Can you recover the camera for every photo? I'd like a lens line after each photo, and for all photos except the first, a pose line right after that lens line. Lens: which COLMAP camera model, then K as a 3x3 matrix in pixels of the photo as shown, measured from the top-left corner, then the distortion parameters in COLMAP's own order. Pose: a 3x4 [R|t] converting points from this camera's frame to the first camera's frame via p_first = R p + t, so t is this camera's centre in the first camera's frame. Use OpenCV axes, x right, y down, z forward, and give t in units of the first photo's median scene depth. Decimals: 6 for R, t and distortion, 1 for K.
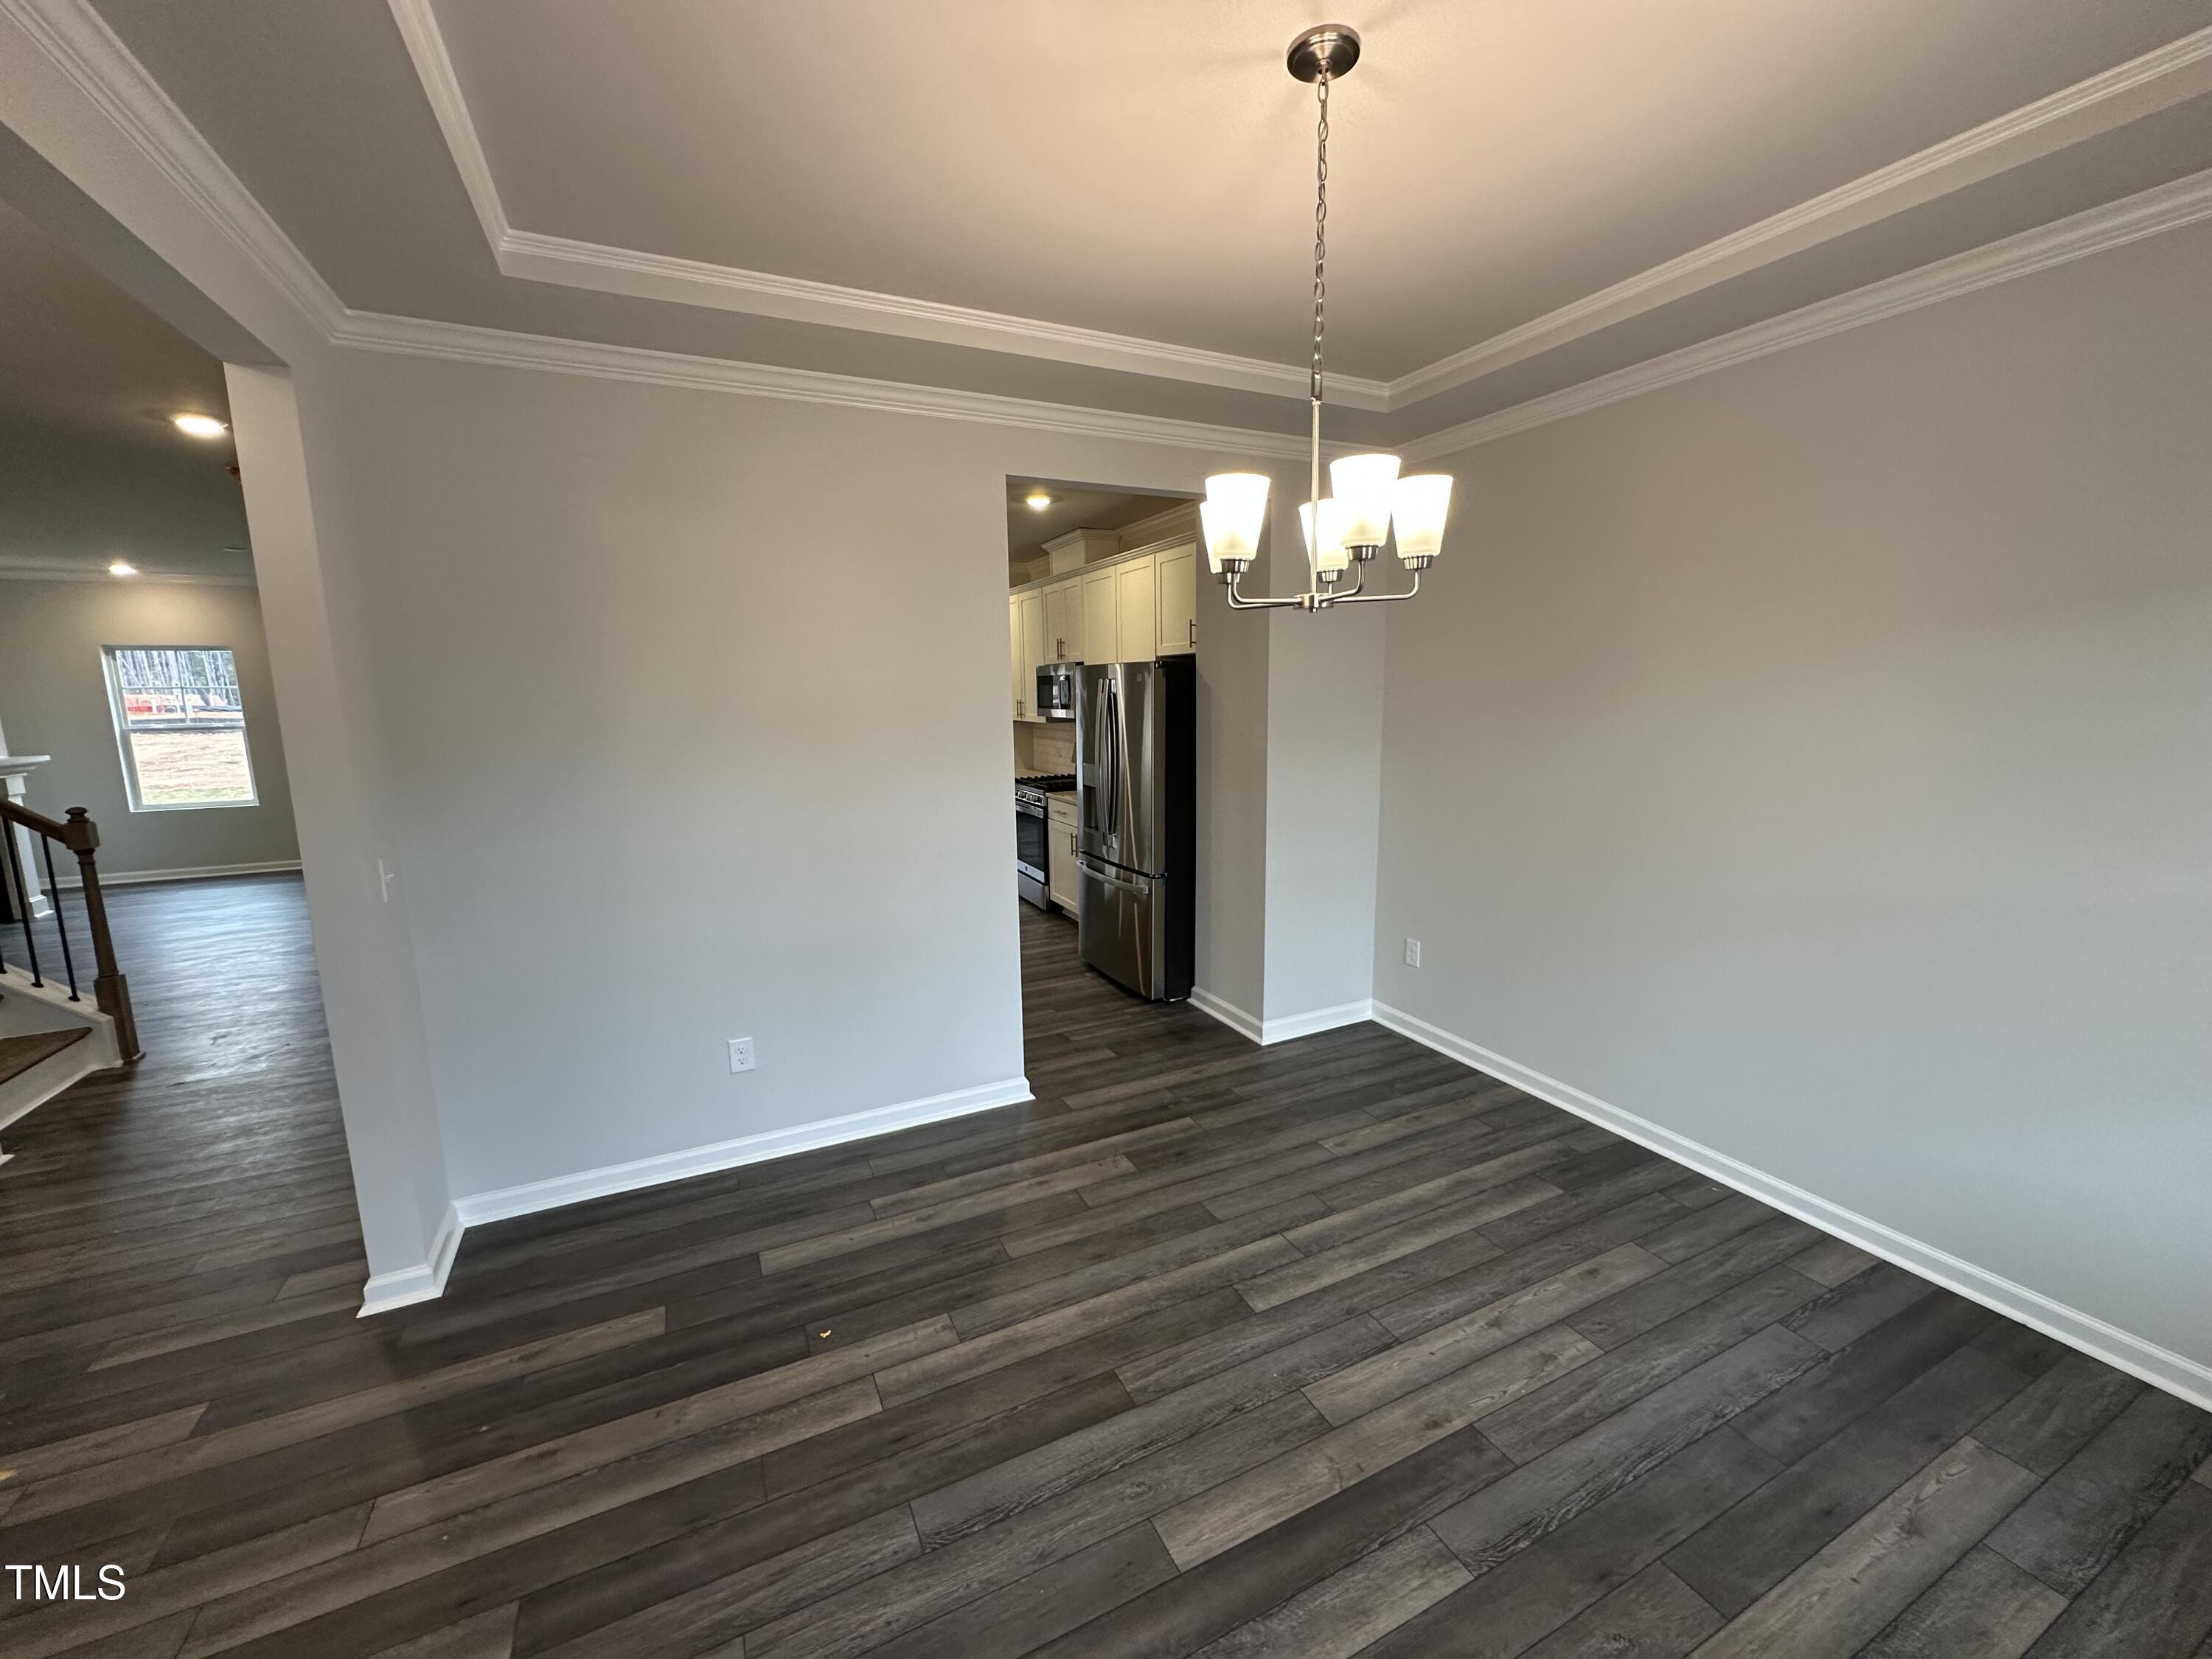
lens RADIAL K [[887.7, 0, 1108.2], [0, 887.7, 829.1], [0, 0, 1]] dist [0.002409, 0.000031]
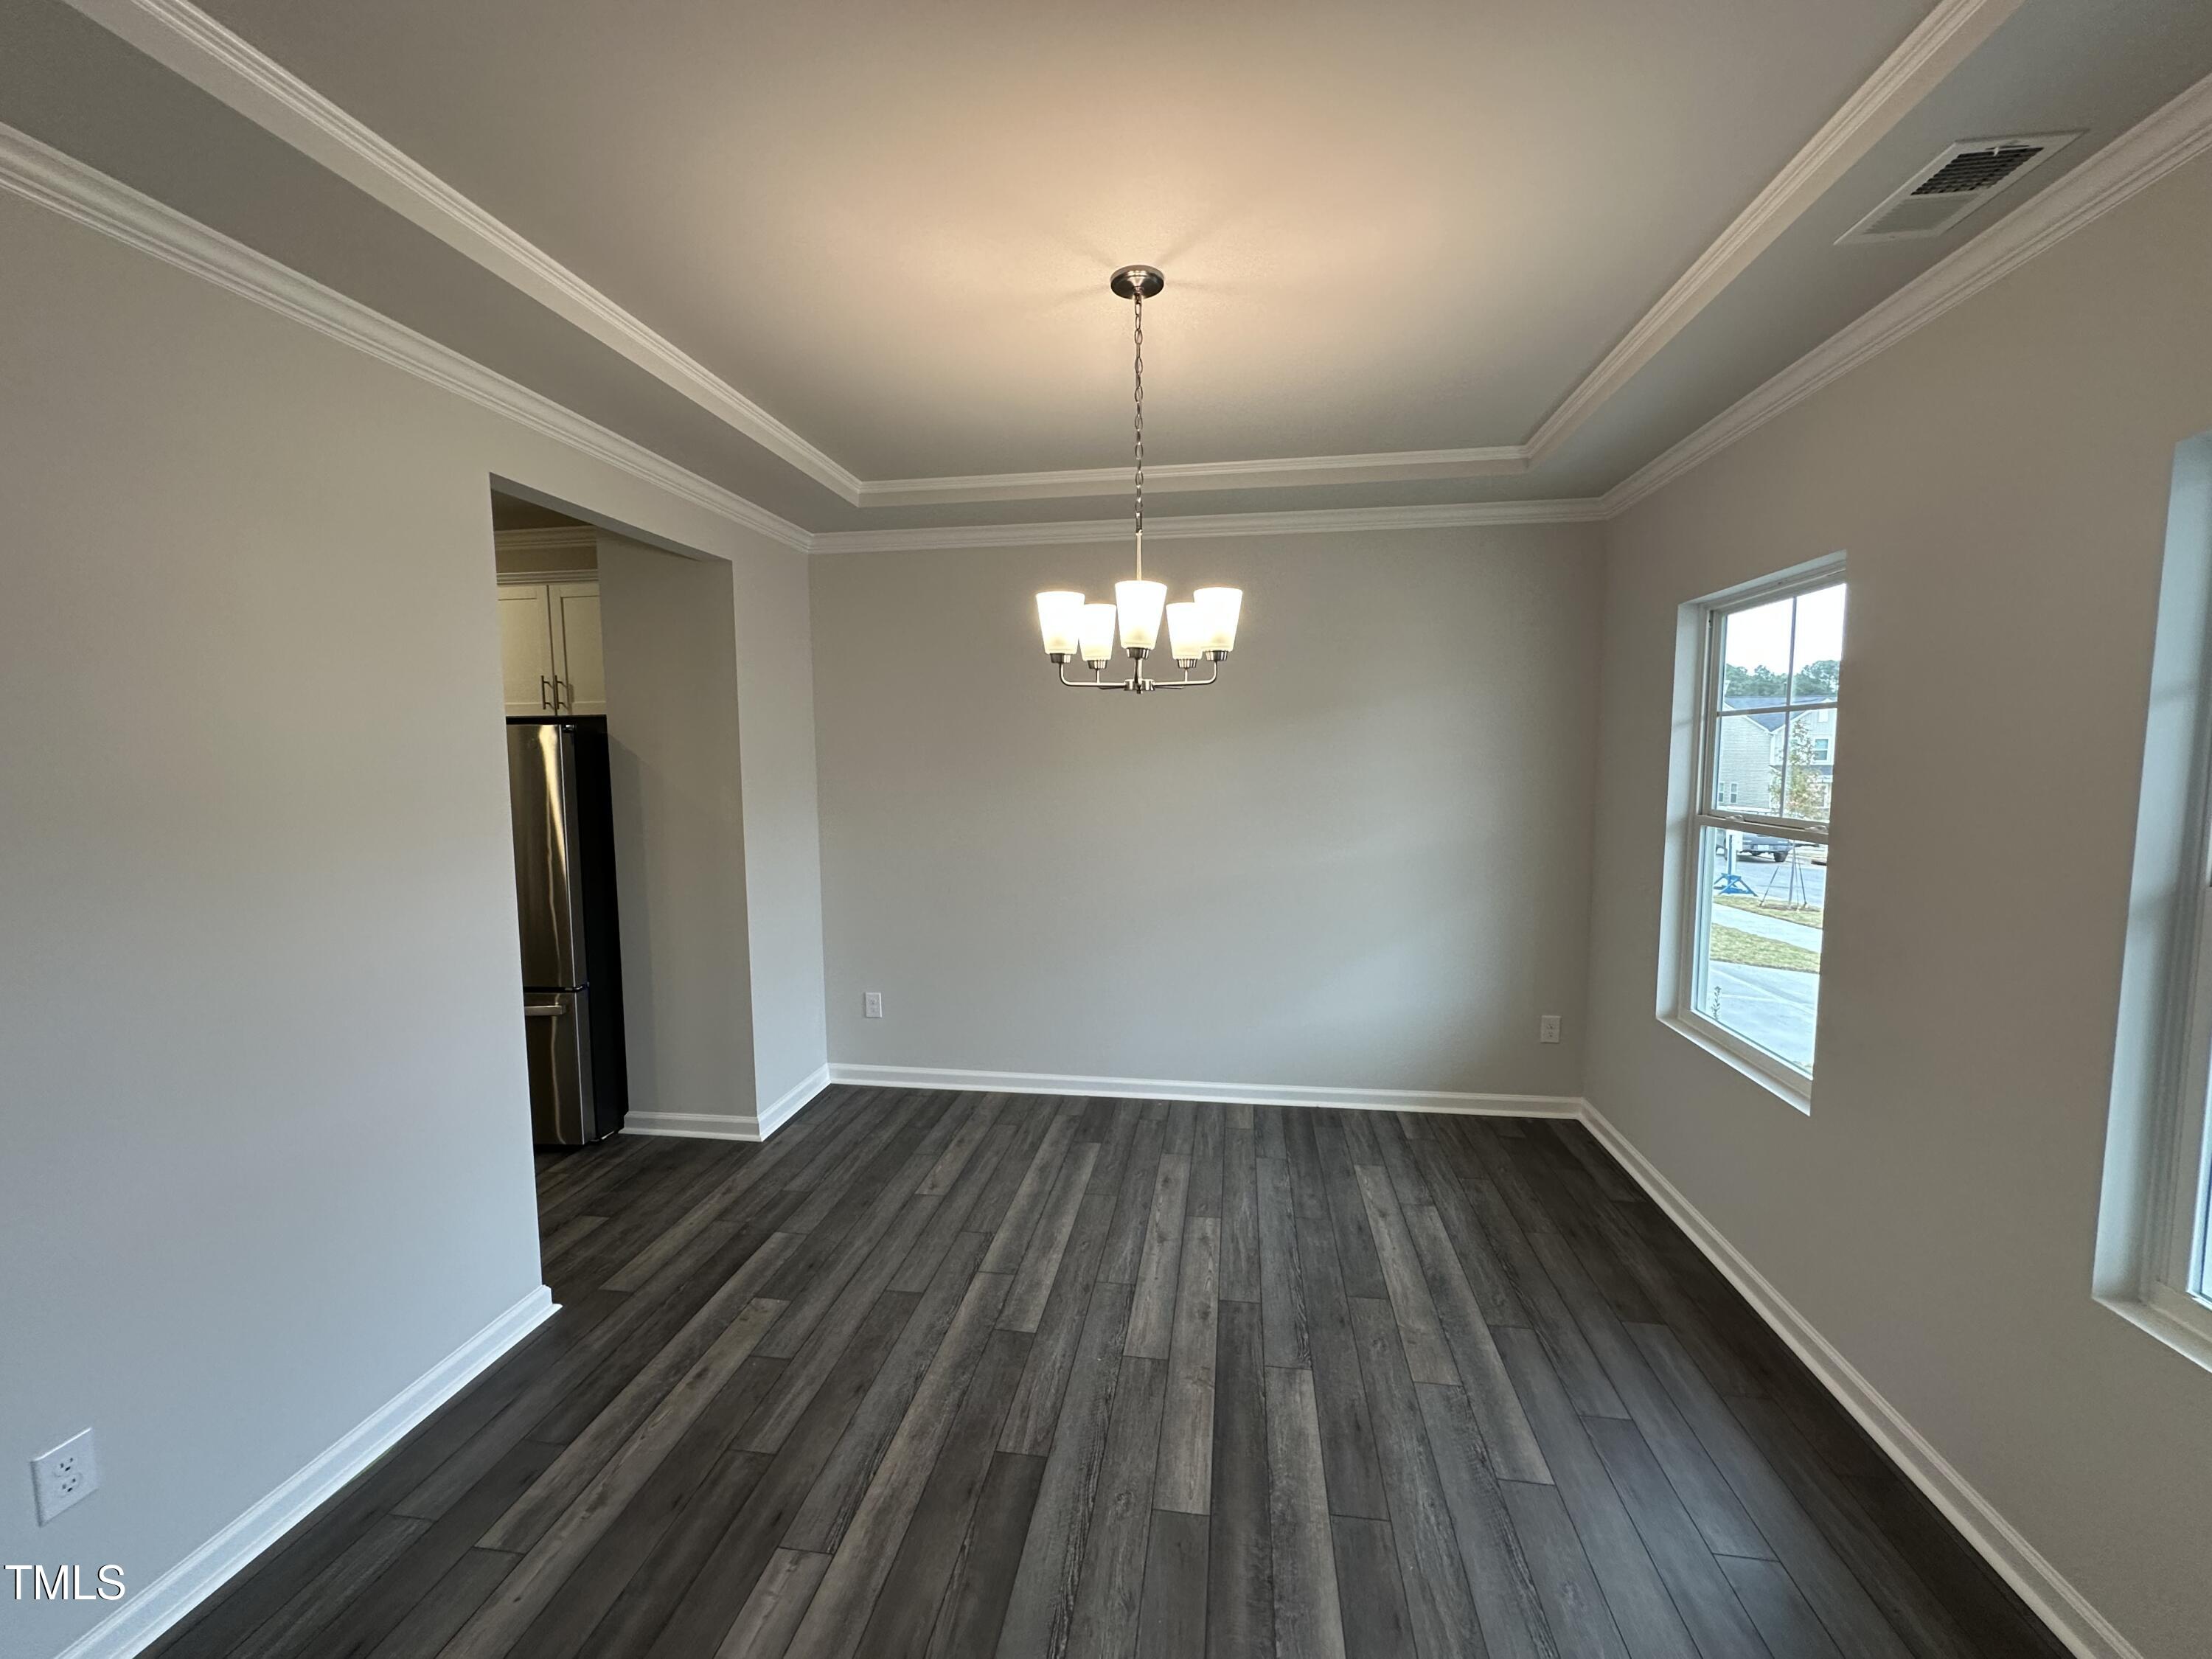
lens RADIAL K [[887.7, 0, 1111.5], [0, 887.7, 830.6], [0, 0, 1]] dist [0.002409, 0.000031]
pose [[0.551070, -0.058719, 0.832391, -0.600710], [0.127611, 0.991718, -0.014524, -0.026240], [-0.824644, 0.114225, 0.553999, 0.248335]]
